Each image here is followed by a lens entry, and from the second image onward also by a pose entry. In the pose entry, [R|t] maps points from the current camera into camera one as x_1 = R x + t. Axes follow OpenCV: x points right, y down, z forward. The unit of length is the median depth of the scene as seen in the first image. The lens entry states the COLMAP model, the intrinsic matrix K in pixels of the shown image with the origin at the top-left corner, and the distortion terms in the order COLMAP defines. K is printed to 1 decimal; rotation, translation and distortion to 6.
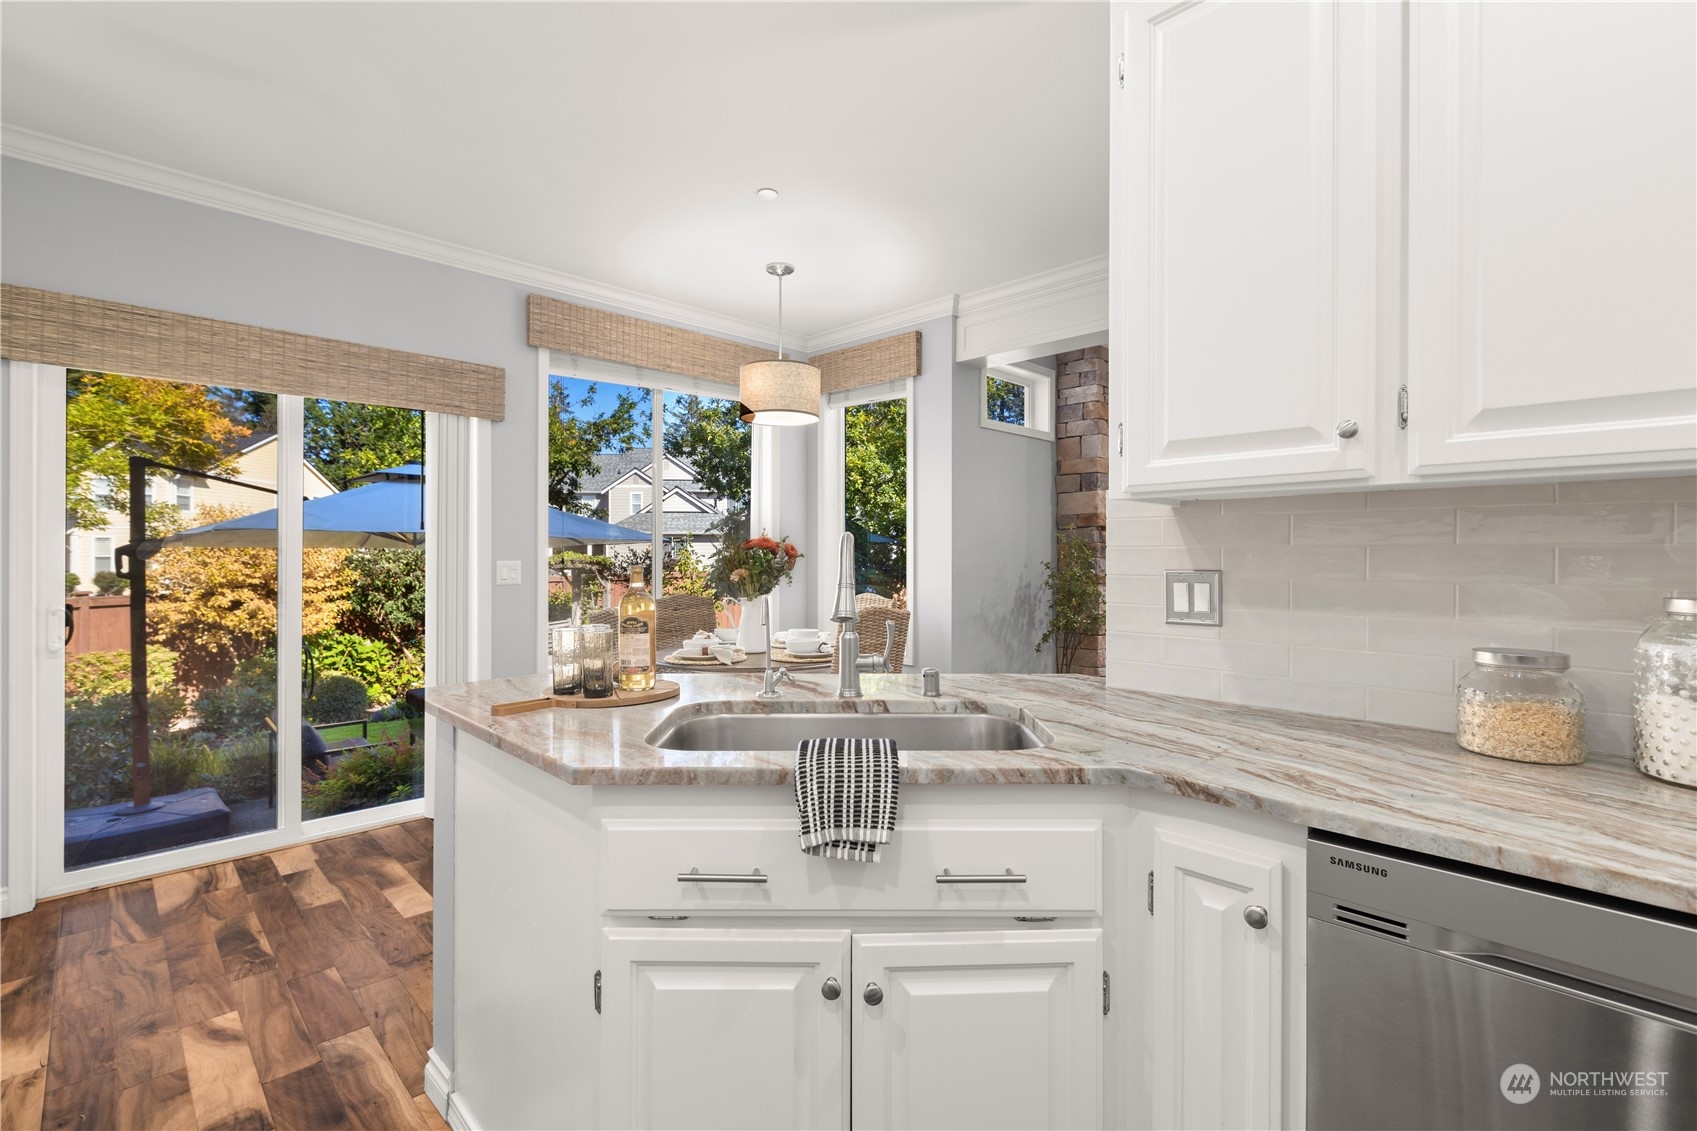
lens RADIAL K [[777.9, 0, 851.5], [0, 777.9, 555.1], [0, 0, 1]] dist [-0.006149, 0.000033]
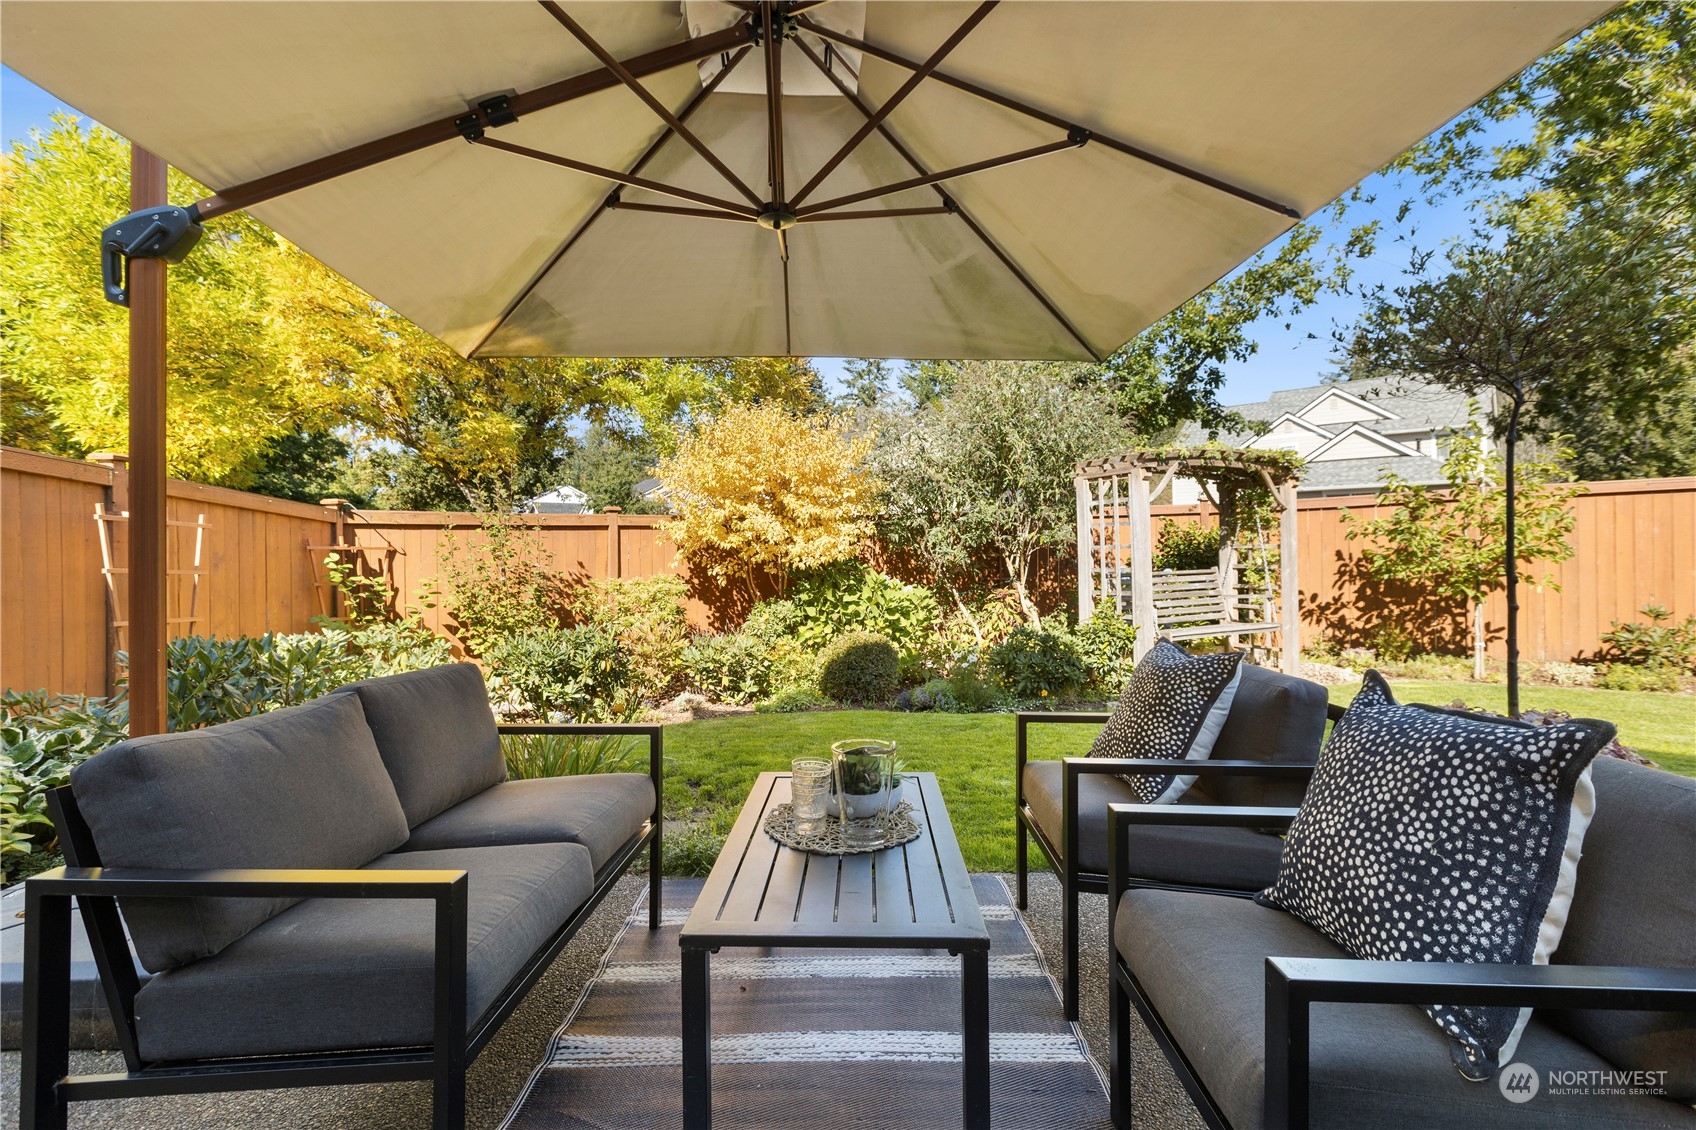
lens RADIAL K [[777.4, 0, 824.7], [0, 777.4, 554.9], [0, 0, 1]] dist [-0.006149, 0.000033]
pose [[0.704973, 0.000413, -0.709234, -0.212811], [0.007401, 0.999941, 0.007938, 0.086208], [0.709196, -0.010845, 0.704928, 0.521647]]
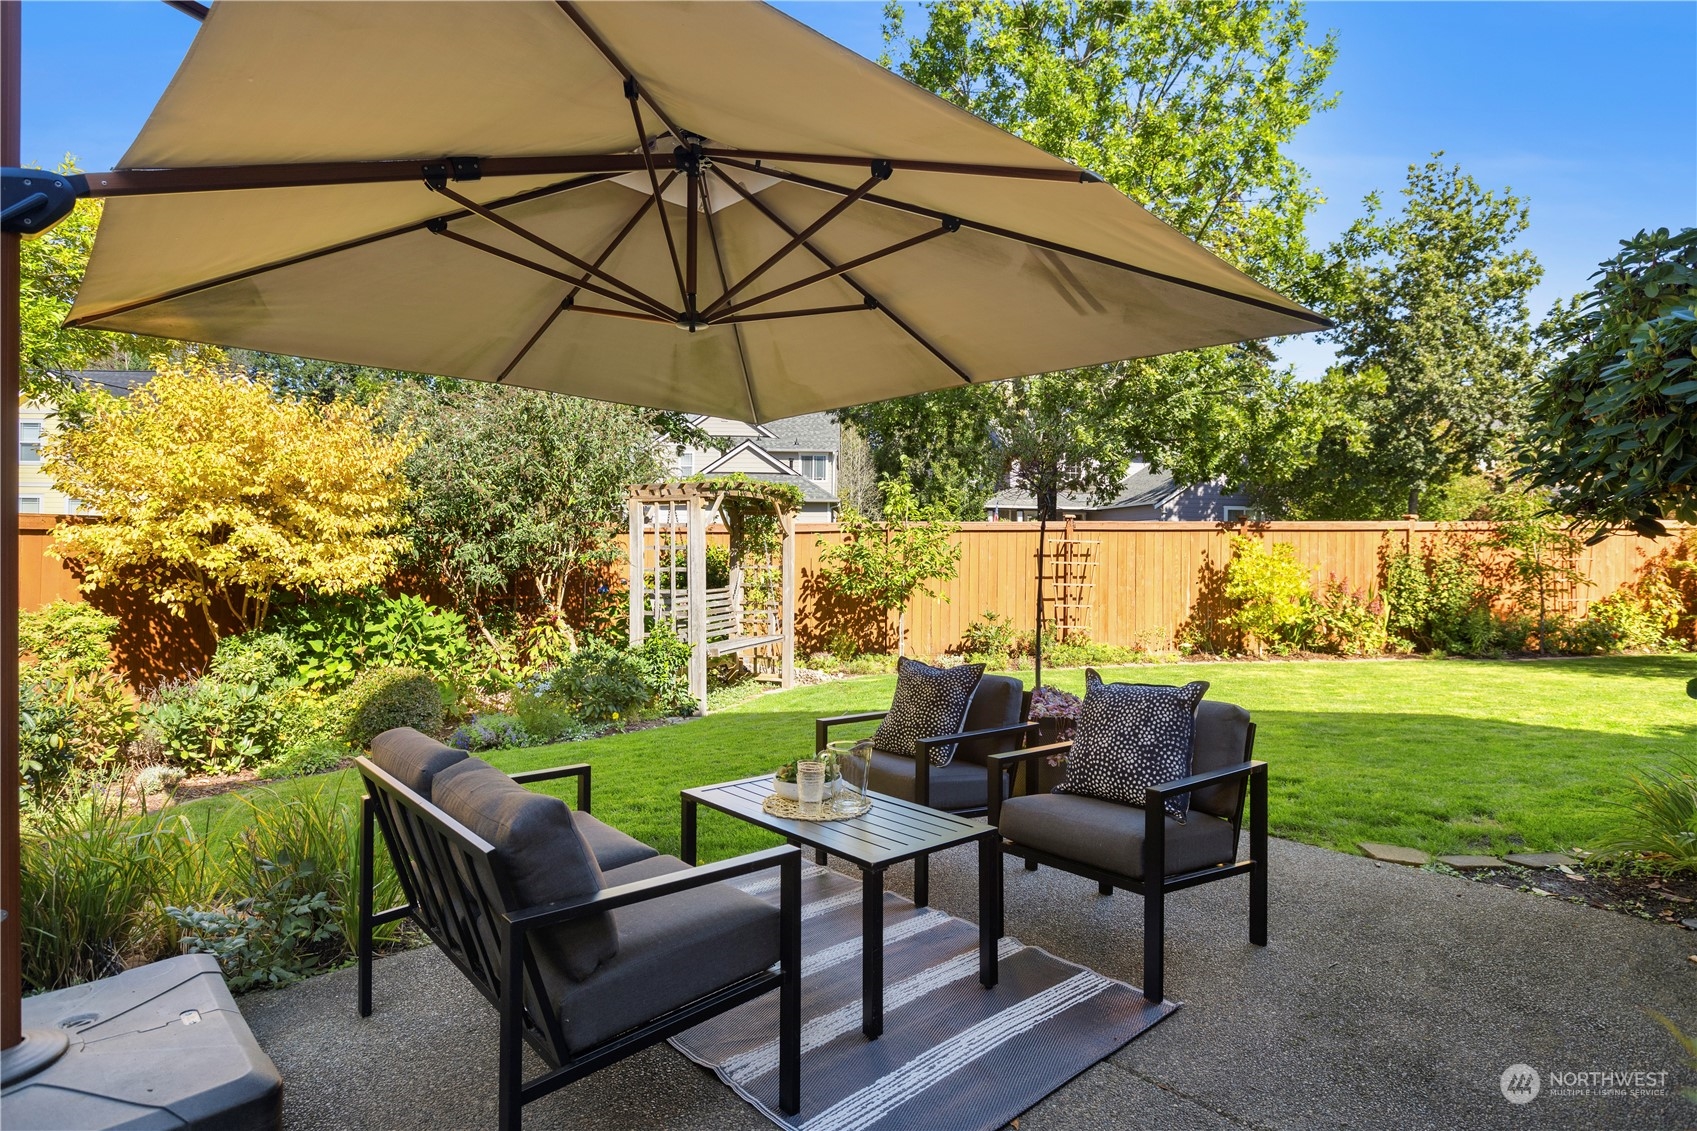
lens RADIAL K [[912.7, 0, 849.4], [0, 912.7, 562.3], [0, 0, 1]] dist [-0.007778, -0.002116]
pose [[0.999041, 0.014342, -0.041371, -0.312107], [-0.013809, 0.999818, 0.013141, 0.067806], [0.041552, -0.012557, 0.999057, 0.362502]]
